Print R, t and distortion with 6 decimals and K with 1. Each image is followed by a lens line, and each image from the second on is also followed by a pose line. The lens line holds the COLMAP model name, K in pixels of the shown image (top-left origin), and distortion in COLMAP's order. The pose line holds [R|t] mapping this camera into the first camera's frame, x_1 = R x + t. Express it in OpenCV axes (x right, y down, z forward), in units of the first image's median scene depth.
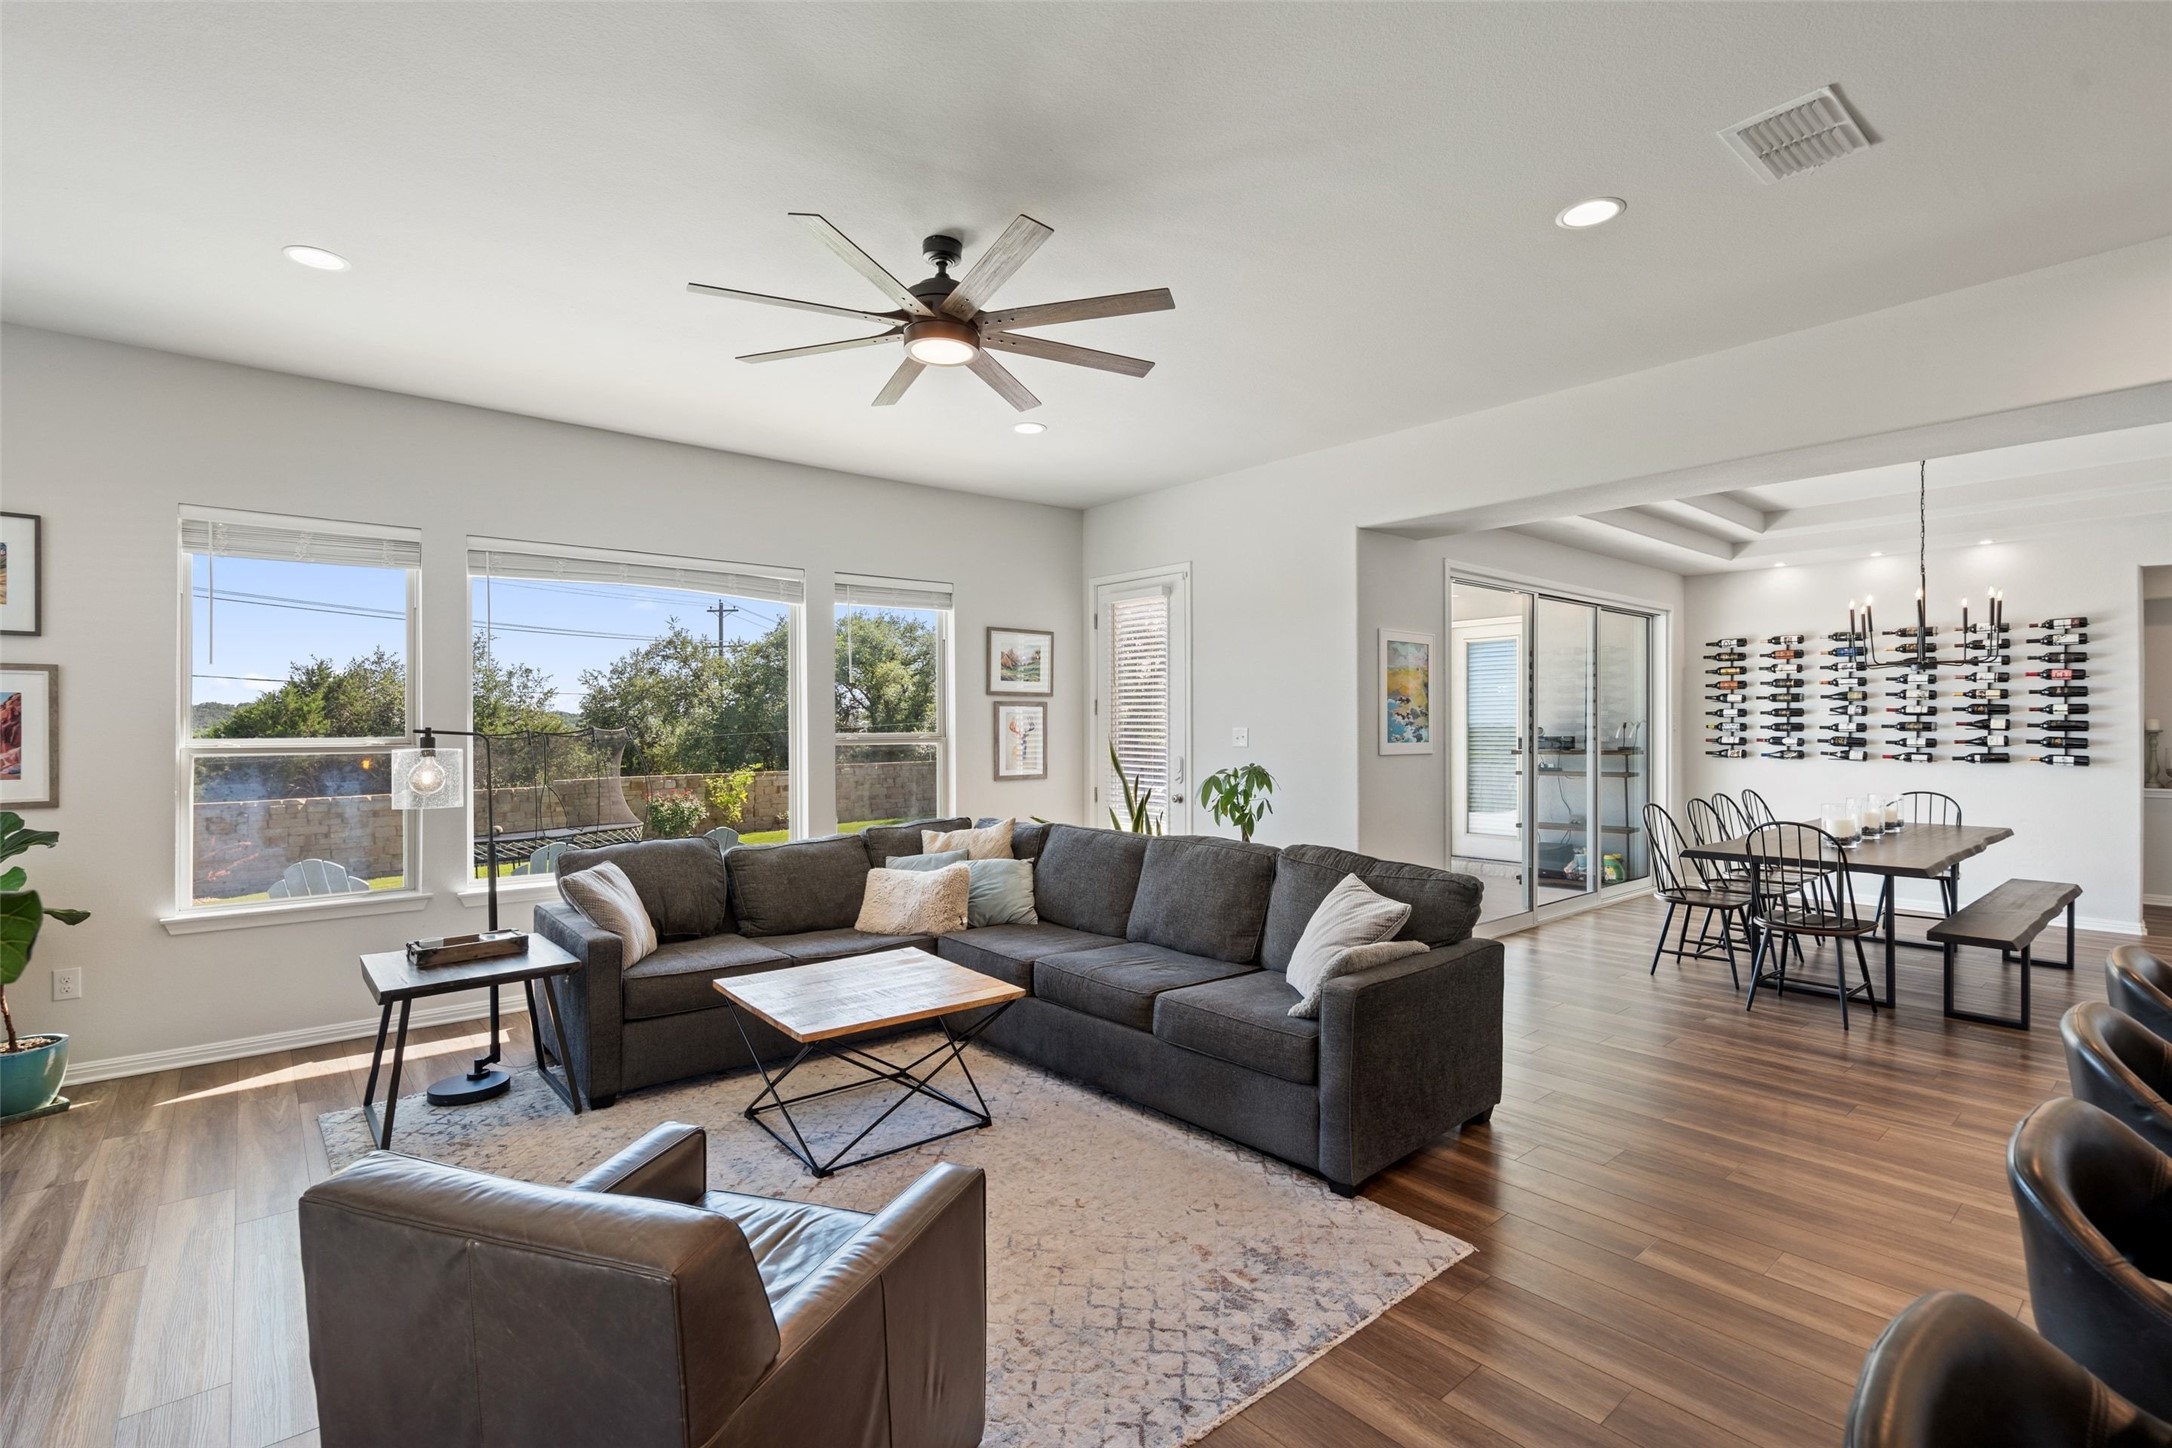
lens RADIAL K [[987.9, 0, 1076.1], [0, 987.9, 732.4], [0, 0, 1]] dist [-0.001863, -0.000399]
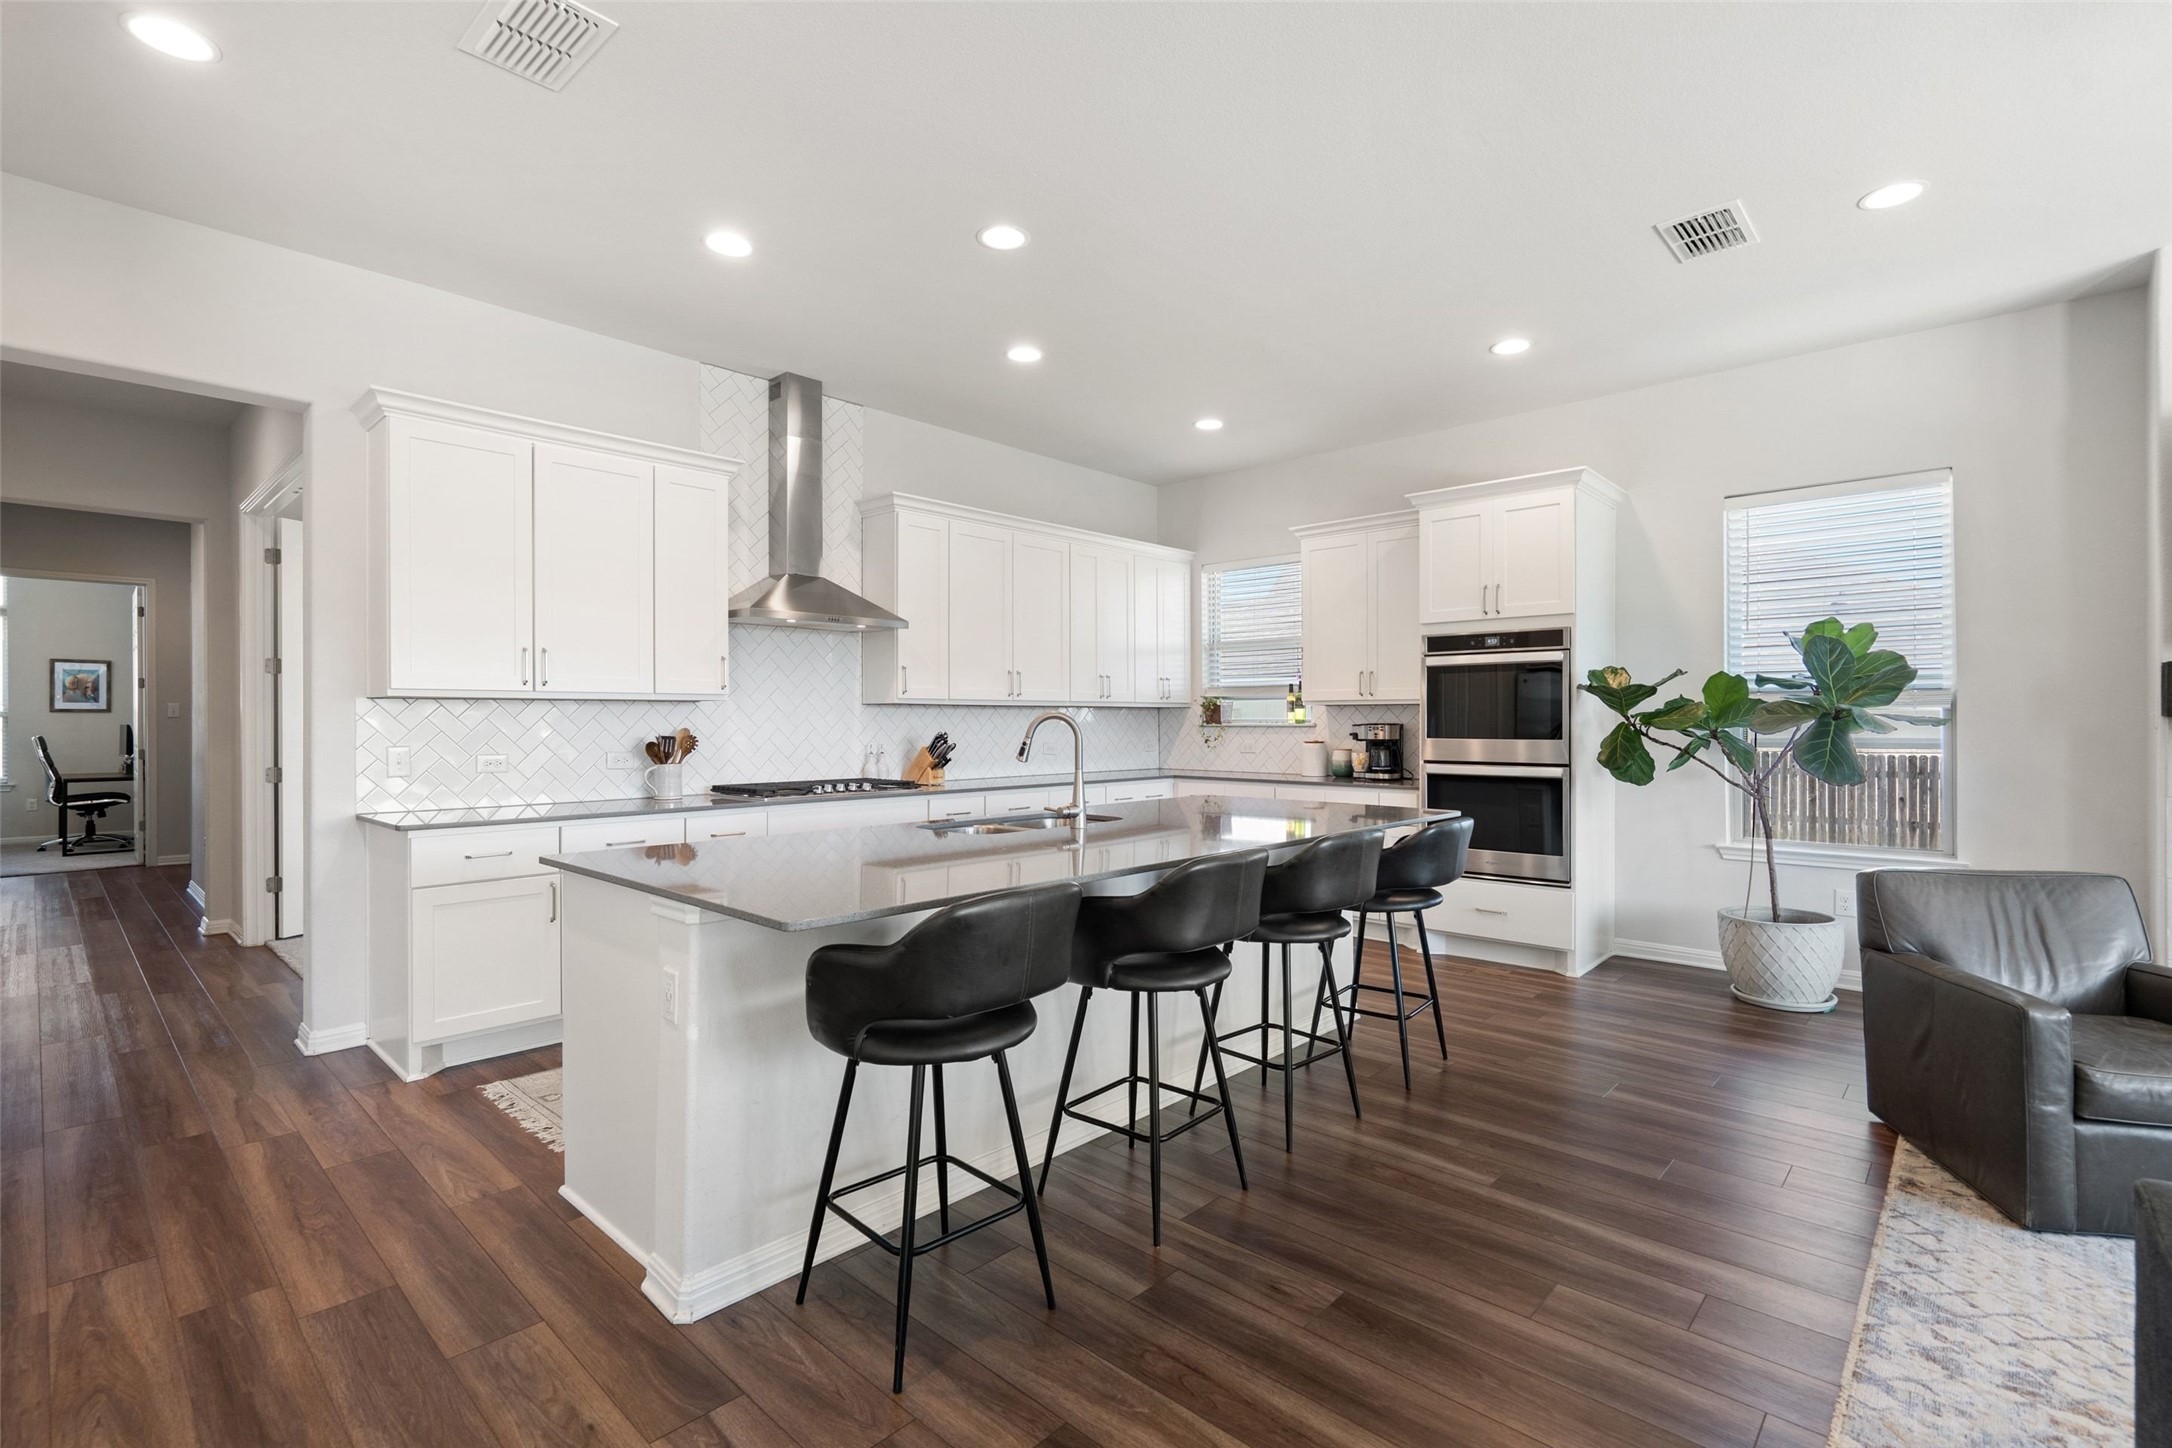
lens RADIAL K [[987.9, 0, 1078.9], [0, 987.9, 729.6], [0, 0, 1]] dist [-0.001863, -0.000399]
pose [[-0.992546, 0.004014, -0.121801, 0.405559], [0.001794, 0.999830, 0.018337, 0.023167], [0.121854, 0.017982, -0.992385, 0.685392]]
